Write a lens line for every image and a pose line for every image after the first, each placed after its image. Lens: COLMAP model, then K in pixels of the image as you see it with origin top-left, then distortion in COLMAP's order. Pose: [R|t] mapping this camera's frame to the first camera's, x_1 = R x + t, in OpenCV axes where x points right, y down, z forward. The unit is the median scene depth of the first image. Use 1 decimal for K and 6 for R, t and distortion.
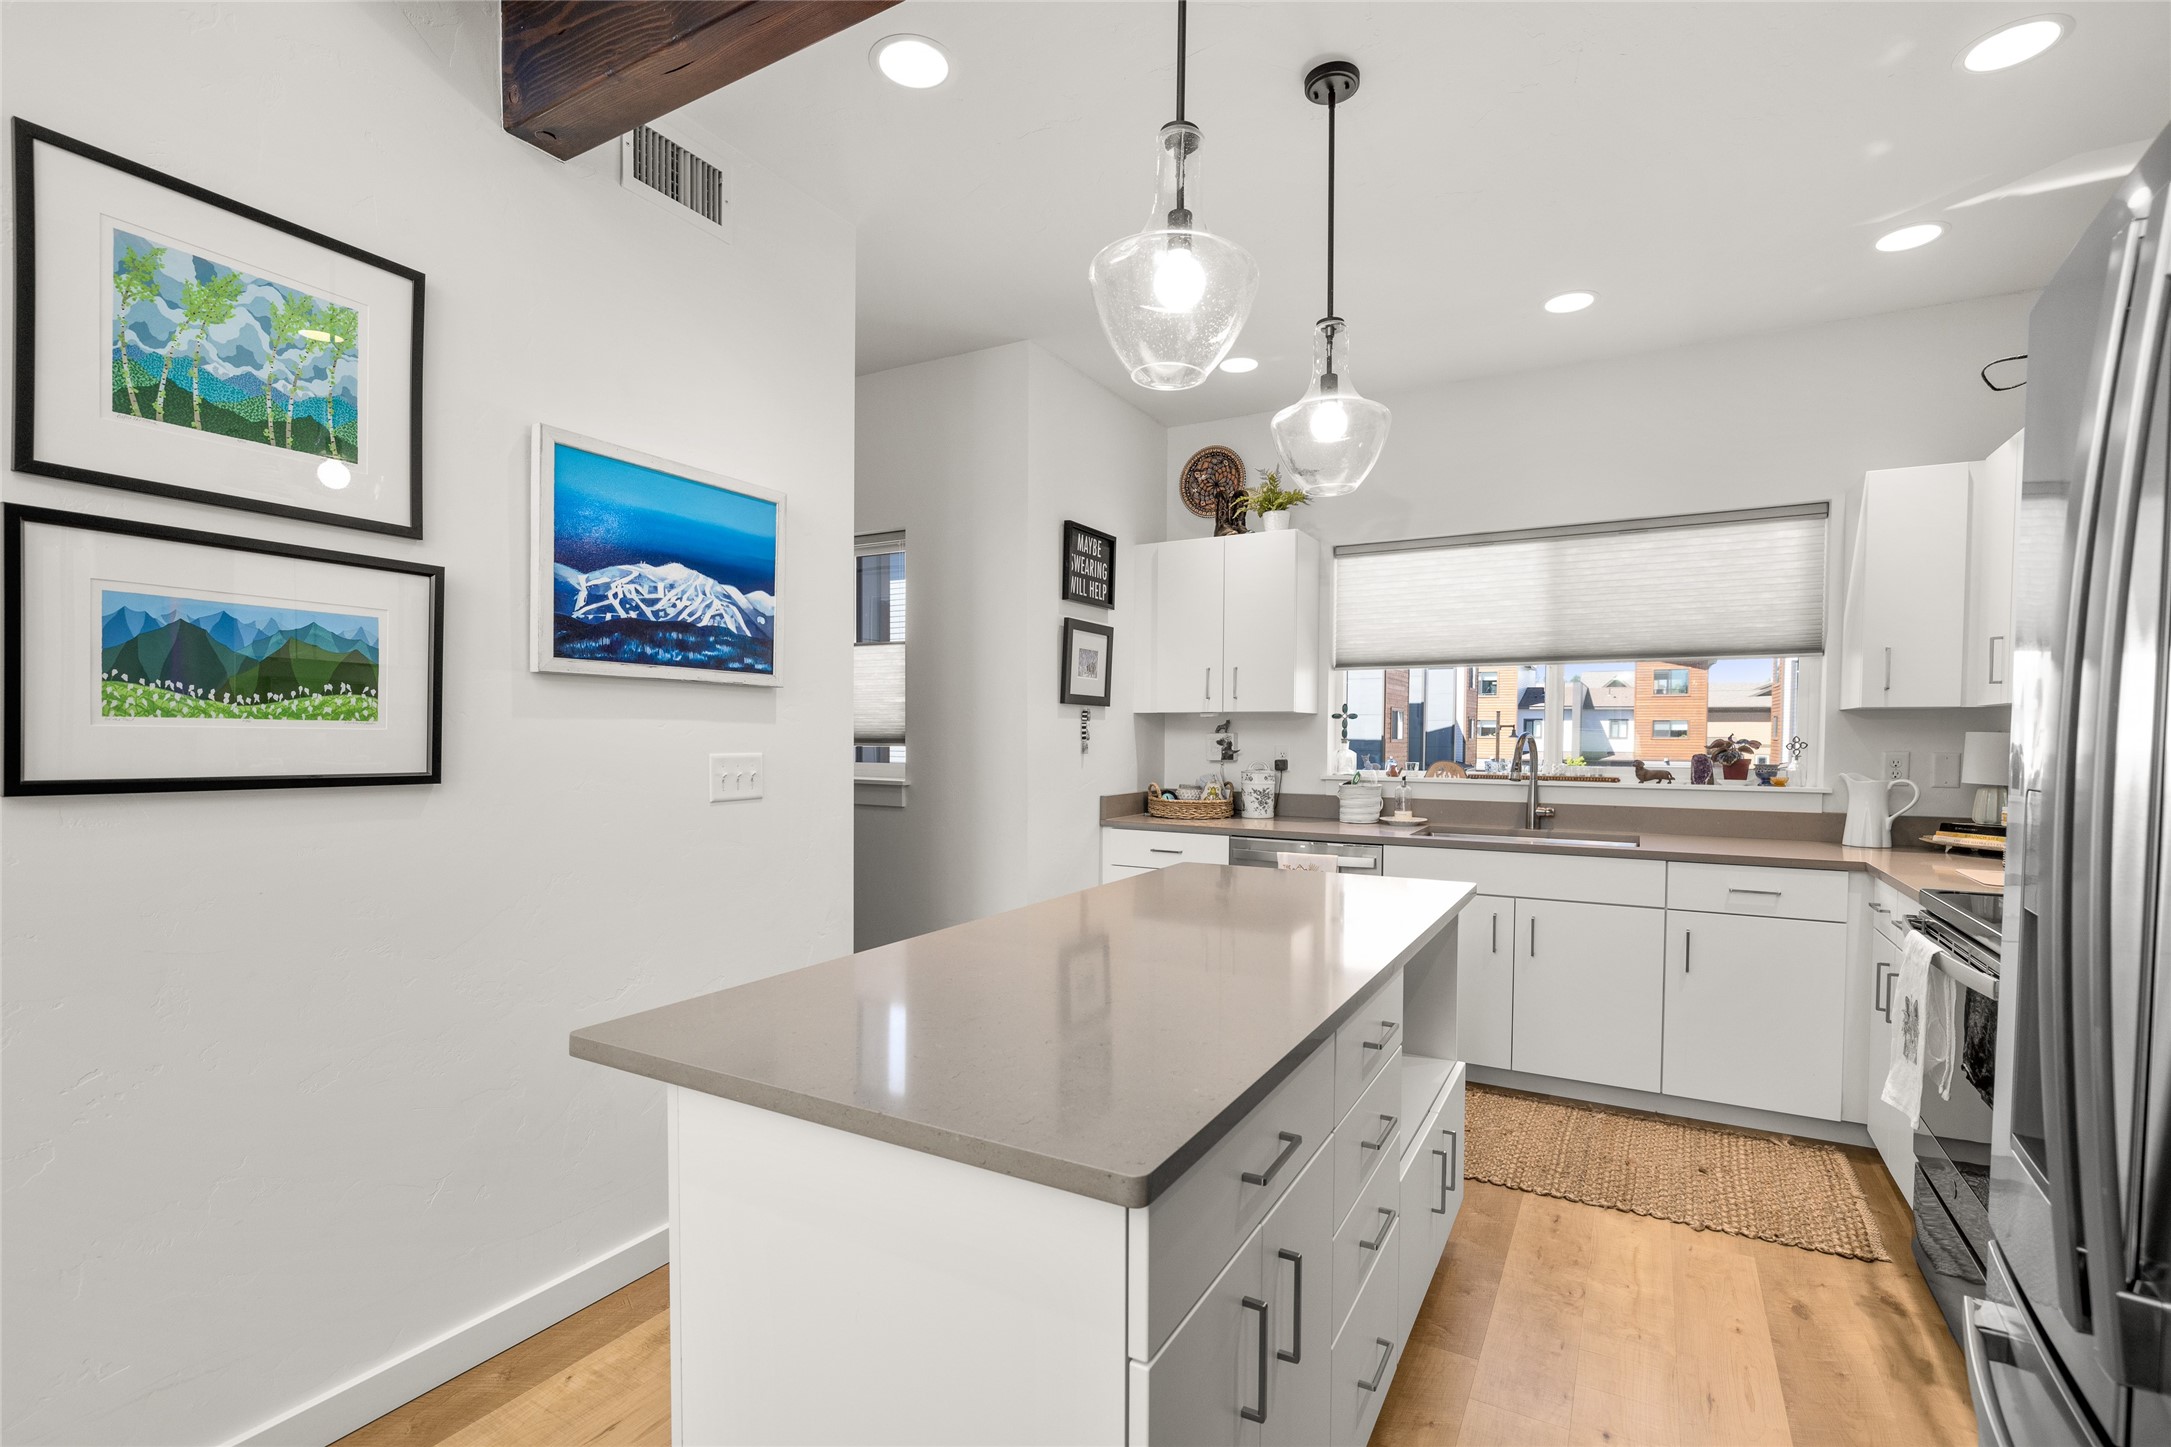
lens RADIAL K [[984.0, 0, 1095.1], [0, 984.0, 759.3], [0, 0, 1]] dist [-0.003793, -0.000197]
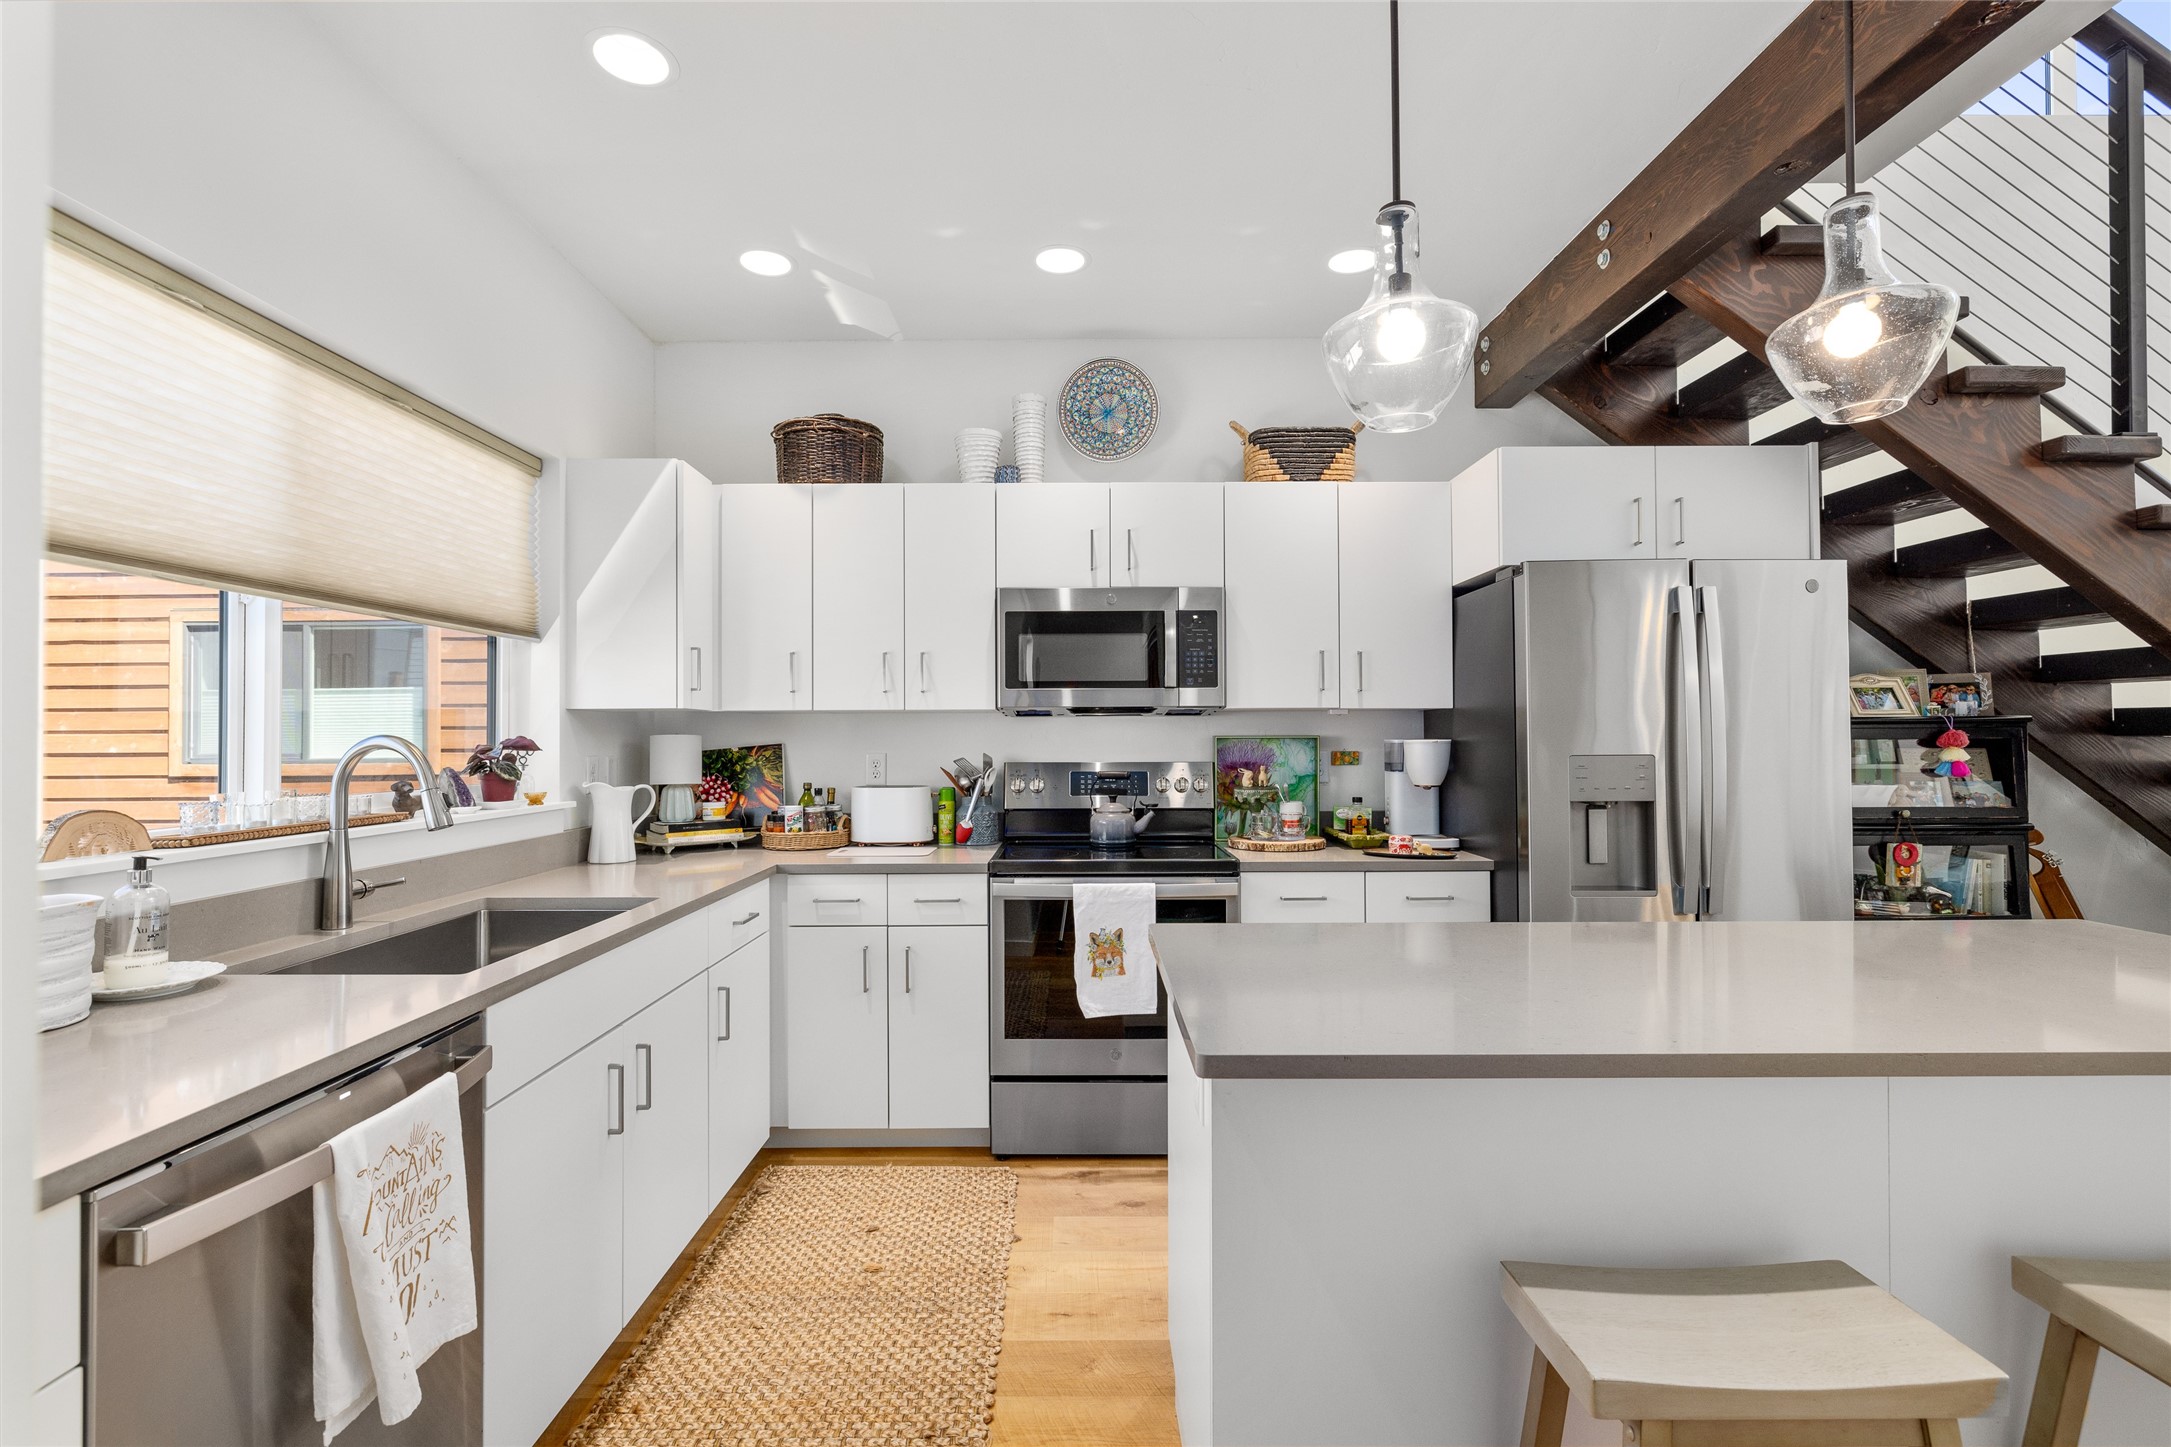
lens RADIAL K [[970.5, 0, 1076.1], [0, 970.5, 724.8], [0, 0, 1]] dist [-0.002448, -0.000074]
pose [[-0.488905, 0.008948, 0.872291, -0.182165], [0.025698, 0.999661, 0.004149, -0.026812], [-0.871959, 0.024444, -0.488969, 0.956554]]
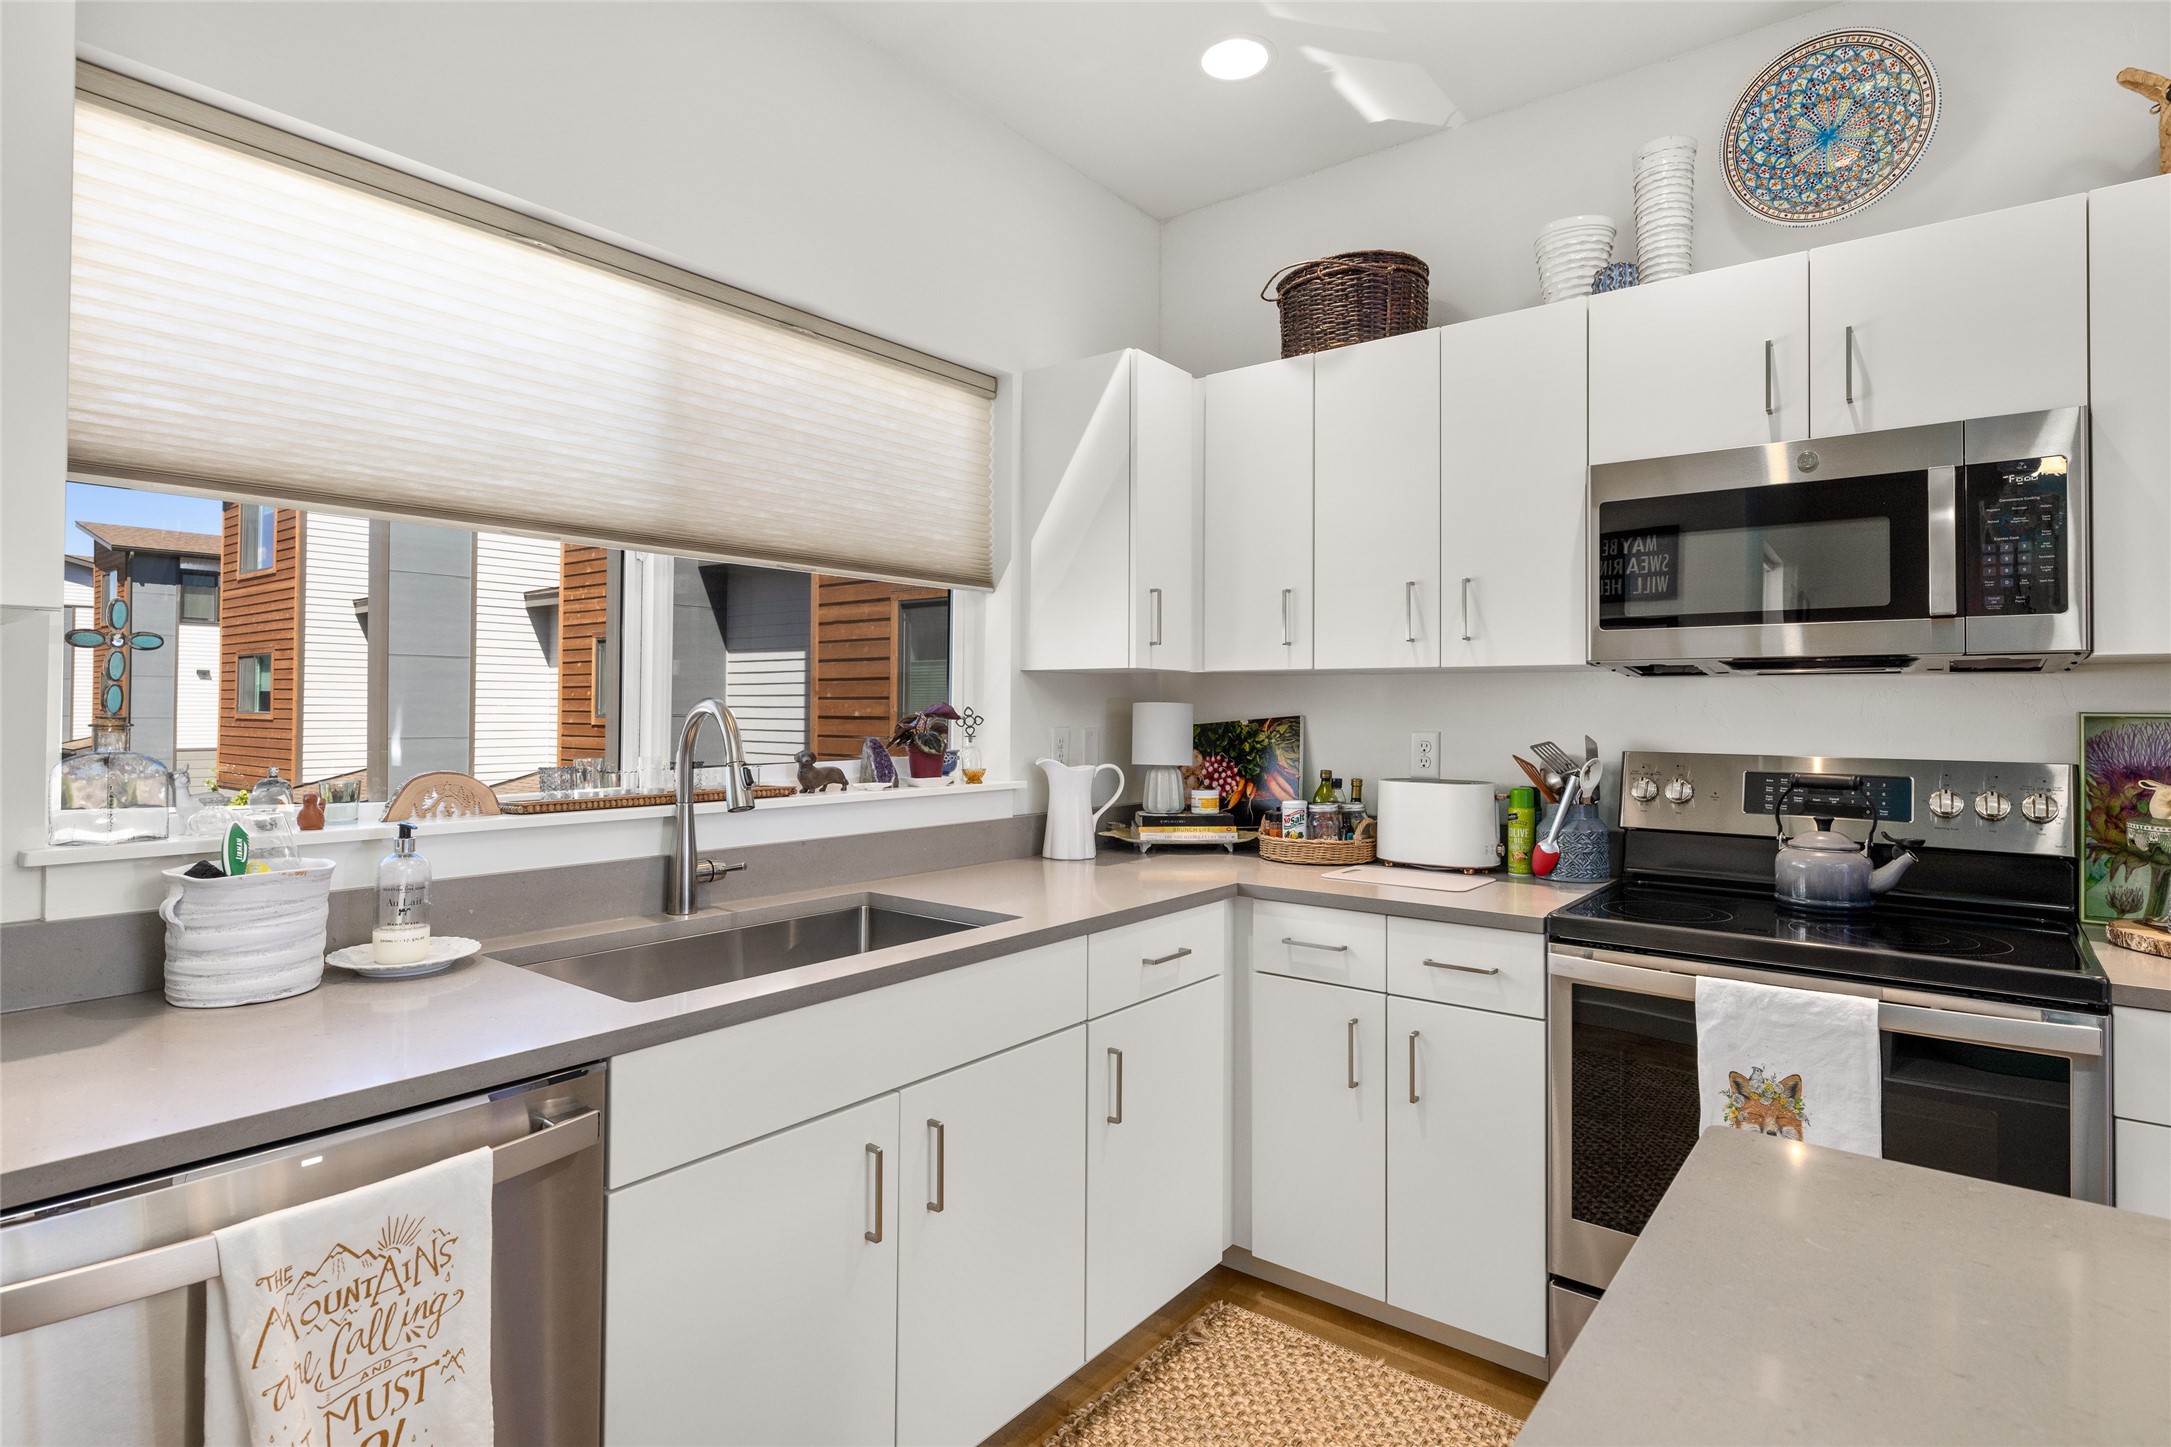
lens RADIAL K [[1114.2, 0, 1082.1], [0, 1114.2, 689.7], [0, 0, 1]] dist [-0.000987, 0.000368]
pose [[0.153850, 0.013349, 0.988004, -0.035743], [0.020484, 0.999651, -0.016696, -0.020461], [-0.987882, 0.022807, 0.153523, 0.775020]]
